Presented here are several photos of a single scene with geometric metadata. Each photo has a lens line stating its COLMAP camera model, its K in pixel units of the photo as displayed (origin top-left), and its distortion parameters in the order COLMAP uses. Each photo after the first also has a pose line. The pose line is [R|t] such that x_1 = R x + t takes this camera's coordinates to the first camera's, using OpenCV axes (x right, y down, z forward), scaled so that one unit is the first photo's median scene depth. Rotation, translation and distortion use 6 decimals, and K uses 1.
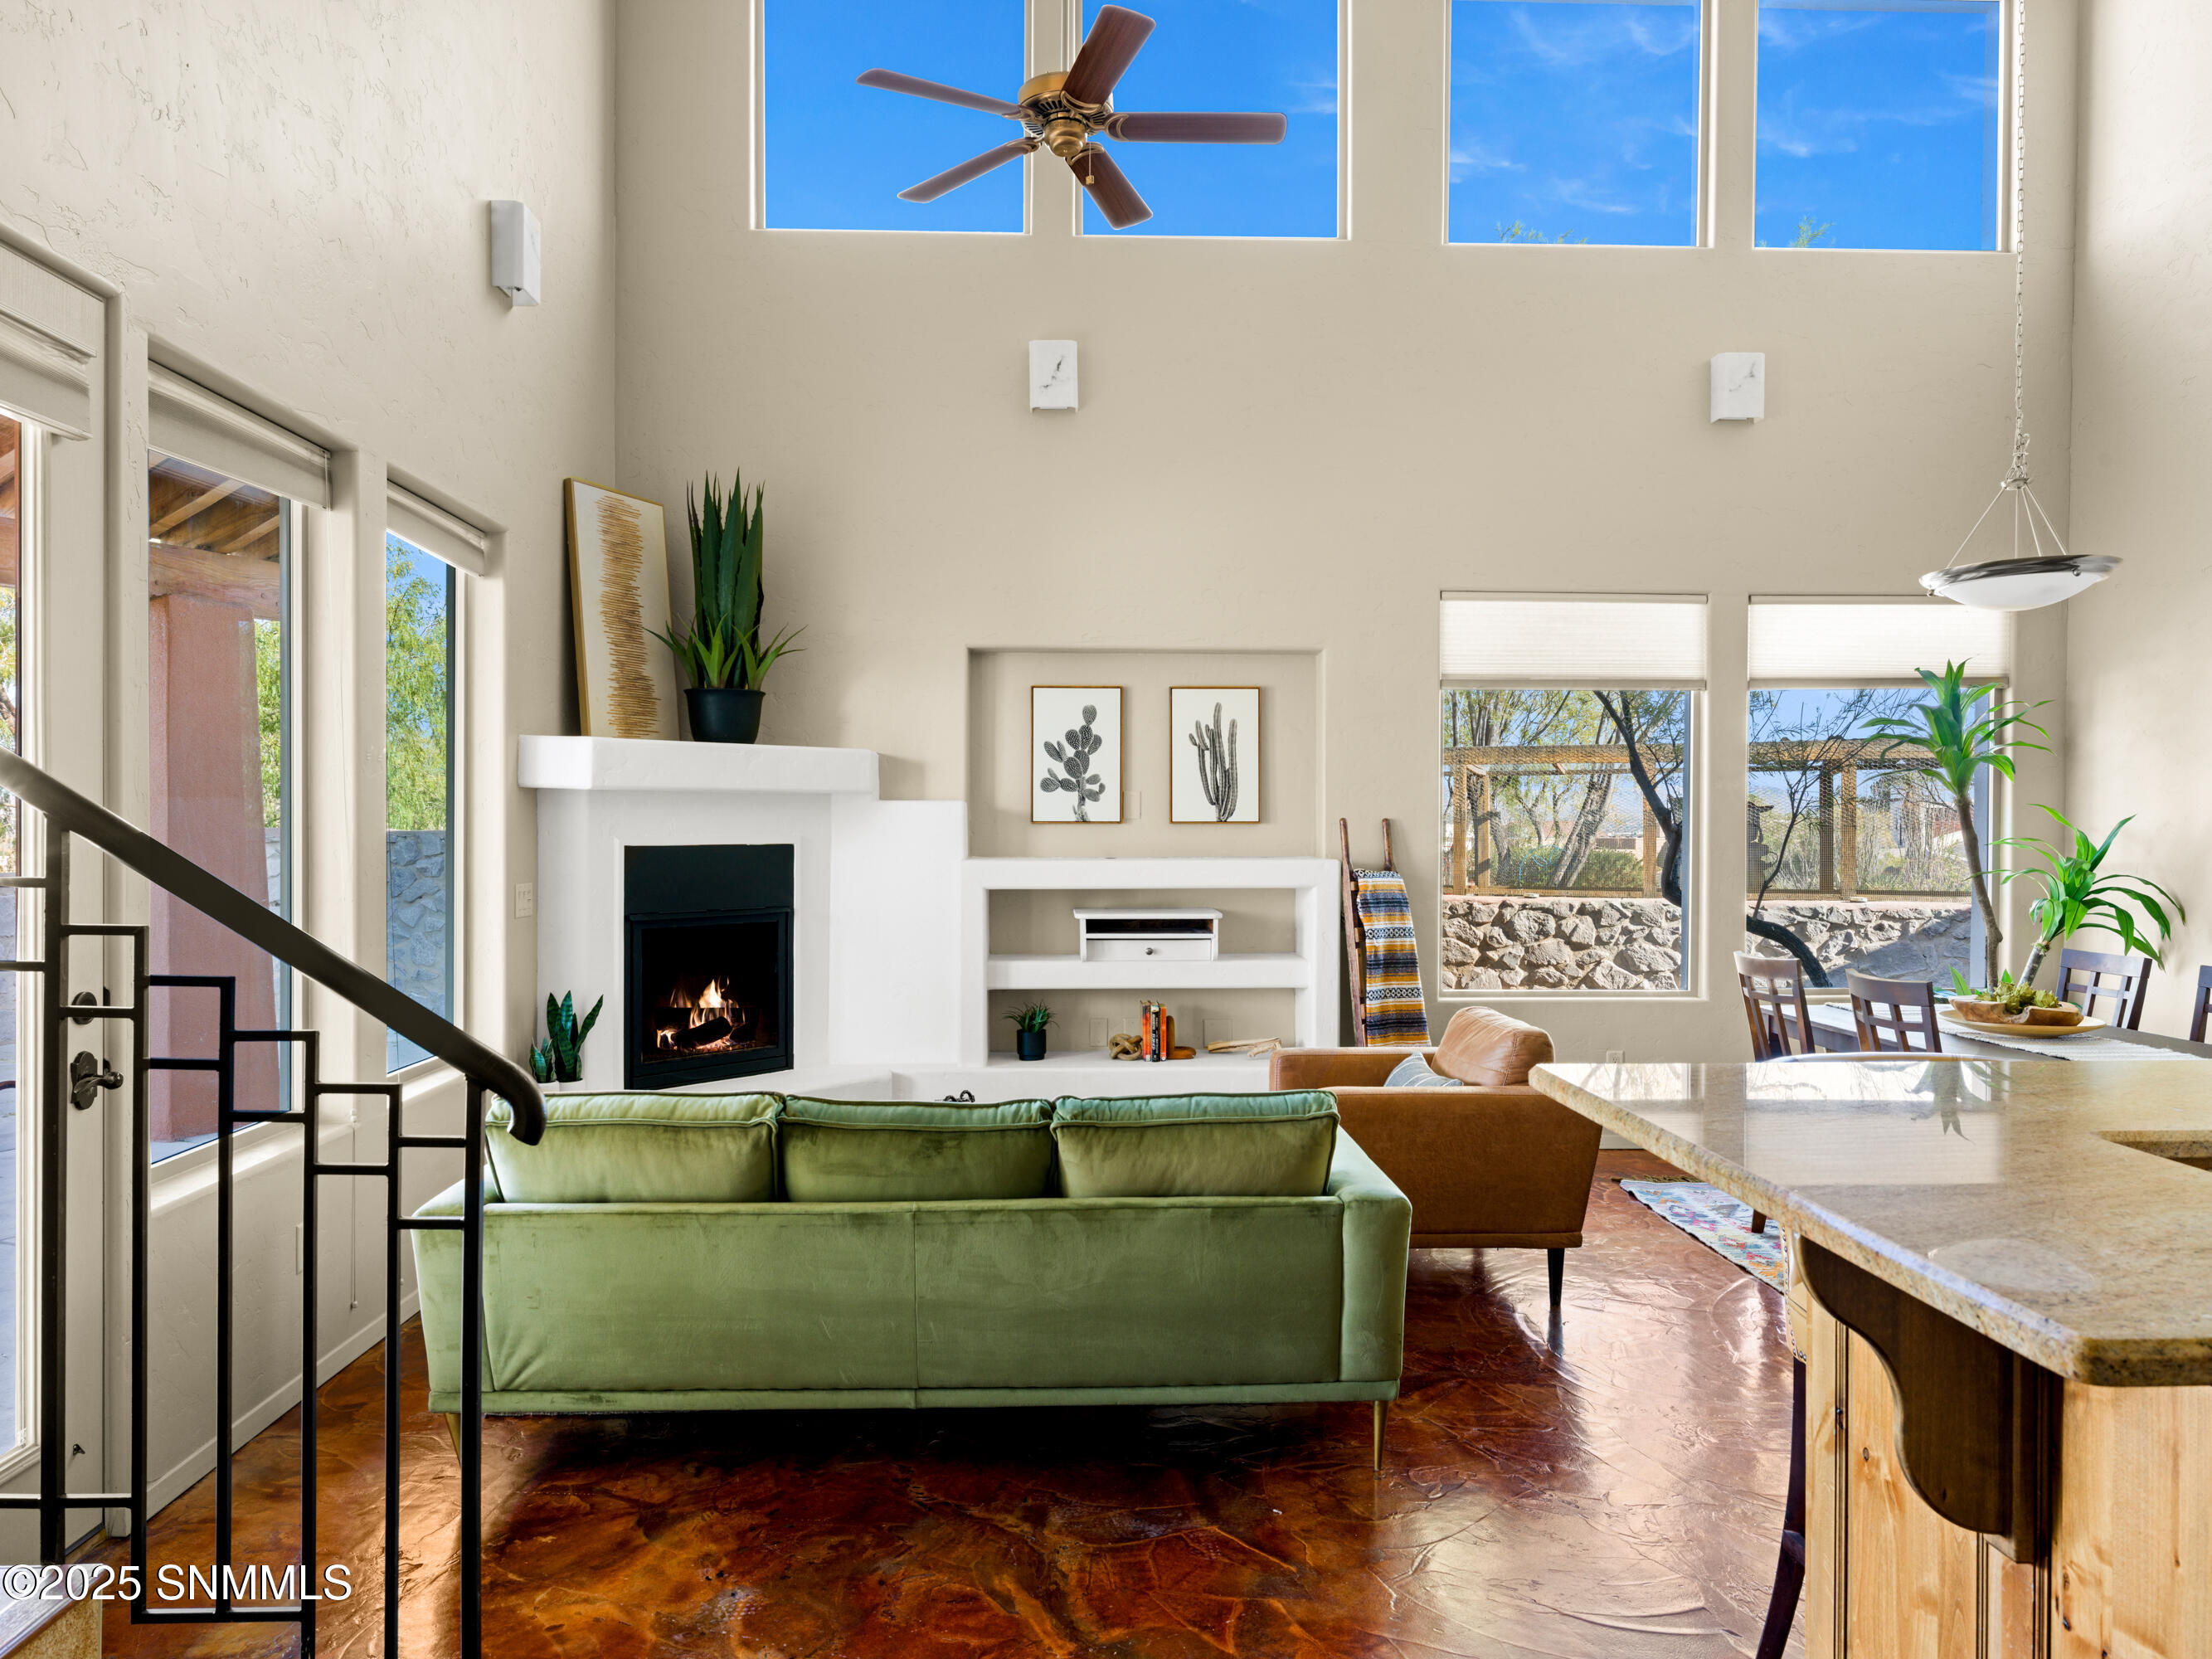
lens RADIAL K [[1422.9, 0, 1104.5], [0, 1422.9, 834.9], [0, 0, 1]] dist [-0.000390, -0.004097]
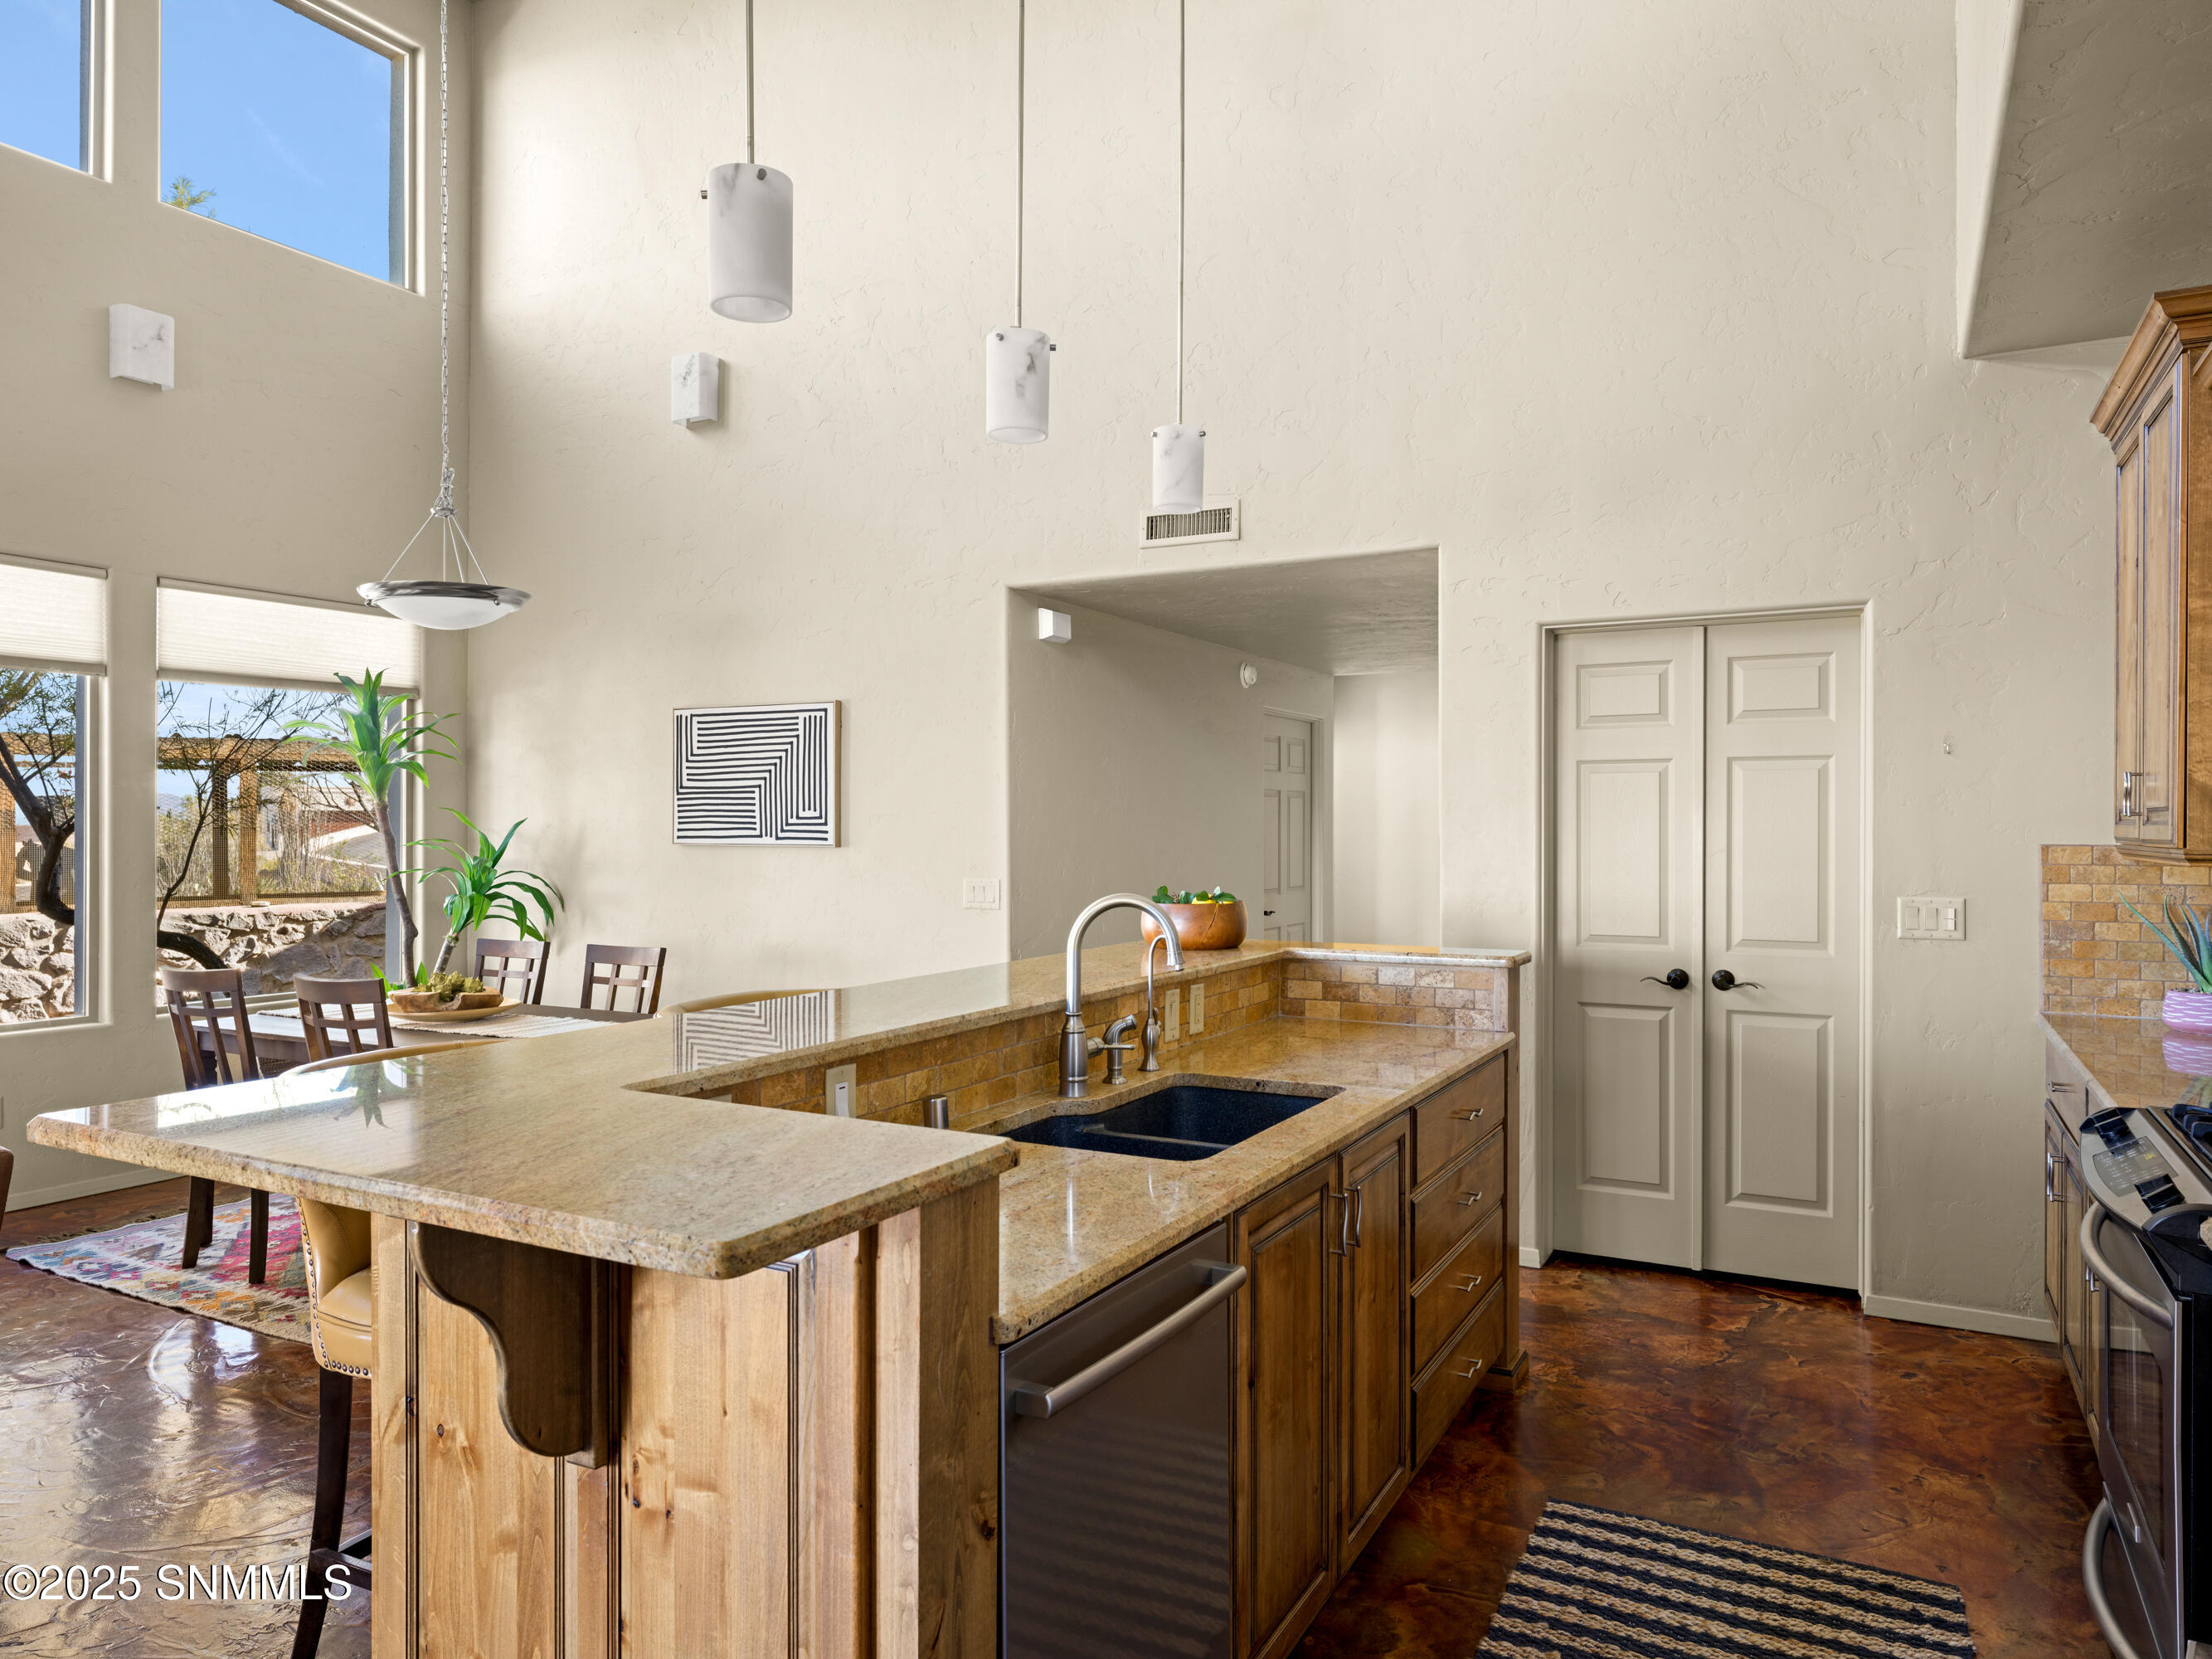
lens RADIAL K [[1422.9, 0, 1106.3], [0, 1422.9, 828.5], [0, 0, 1]] dist [-0.000390, -0.004097]
pose [[0.510358, -0.001817, 0.859960, -0.024409], [0.007086, 0.999973, -0.002092, -0.000127], [-0.859933, 0.007161, 0.510357, 0.009473]]
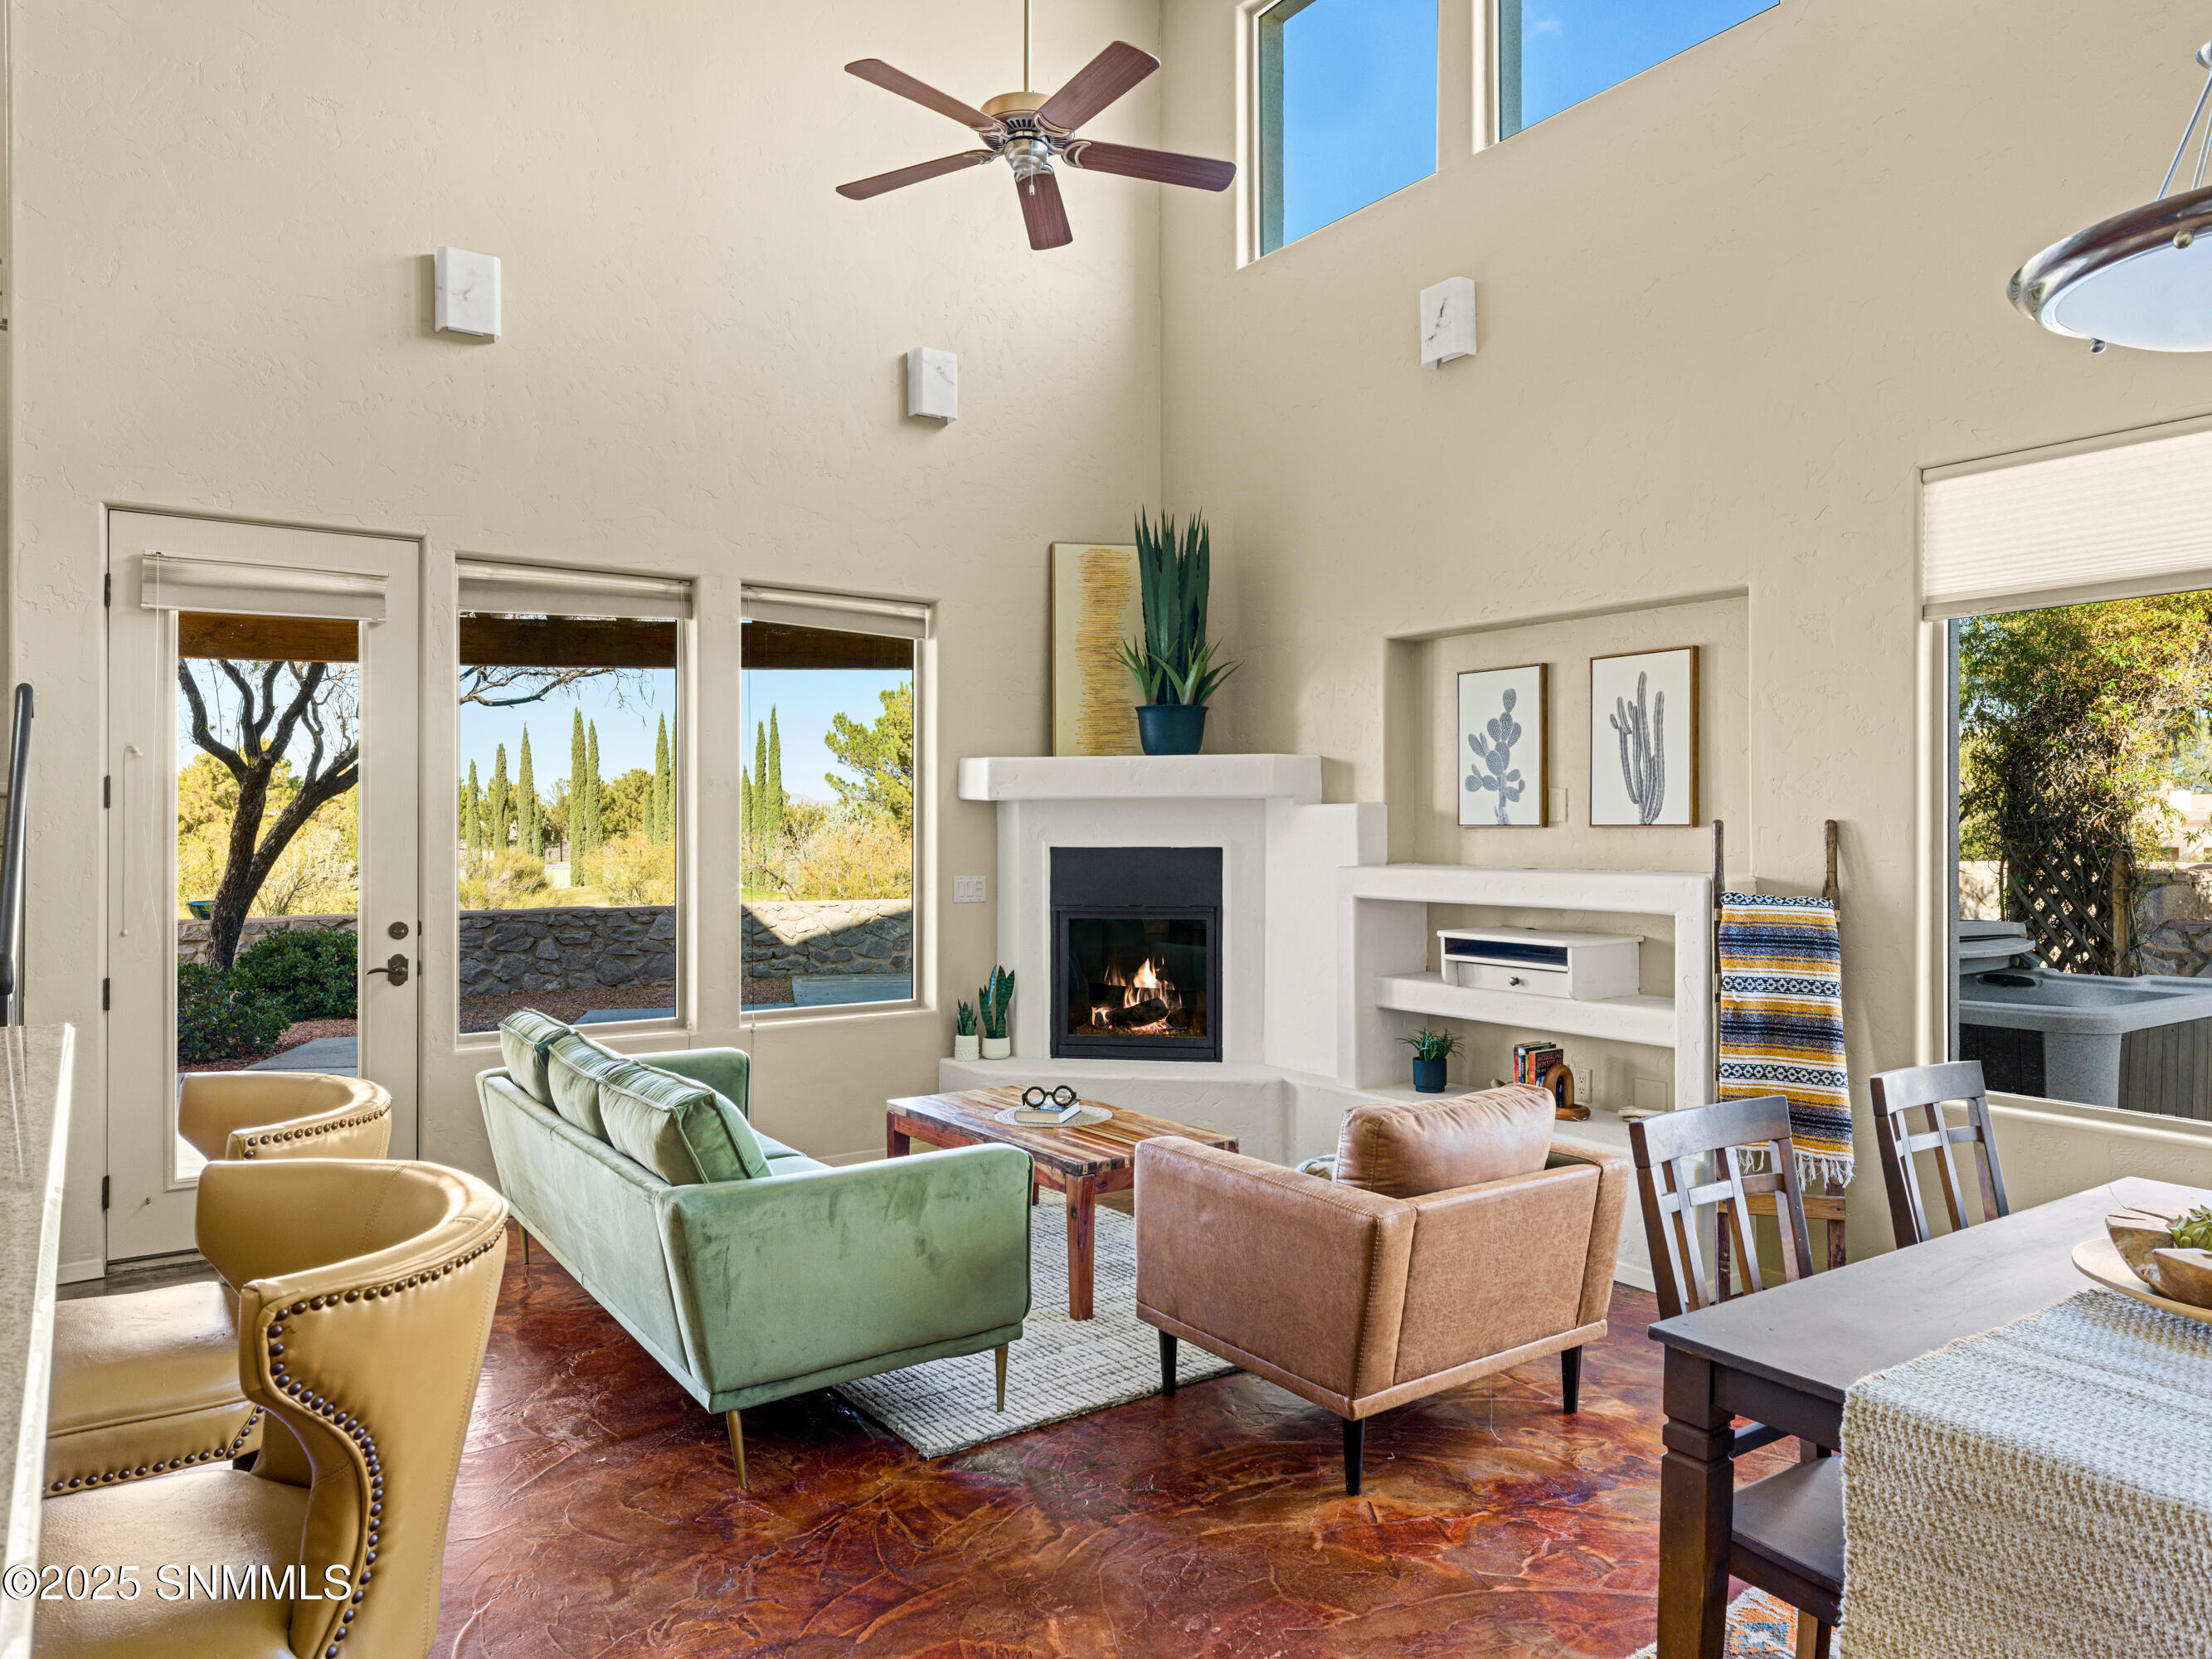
lens RADIAL K [[1422.9, 0, 1107.7], [0, 1422.9, 823.3], [0, 0, 1]] dist [-0.000390, -0.004097]
pose [[0.546255, -0.002903, -0.837614, 0.657478], [-0.004476, 0.999970, -0.006385, -0.004499], [0.837607, 0.007237, 0.546225, 0.381172]]
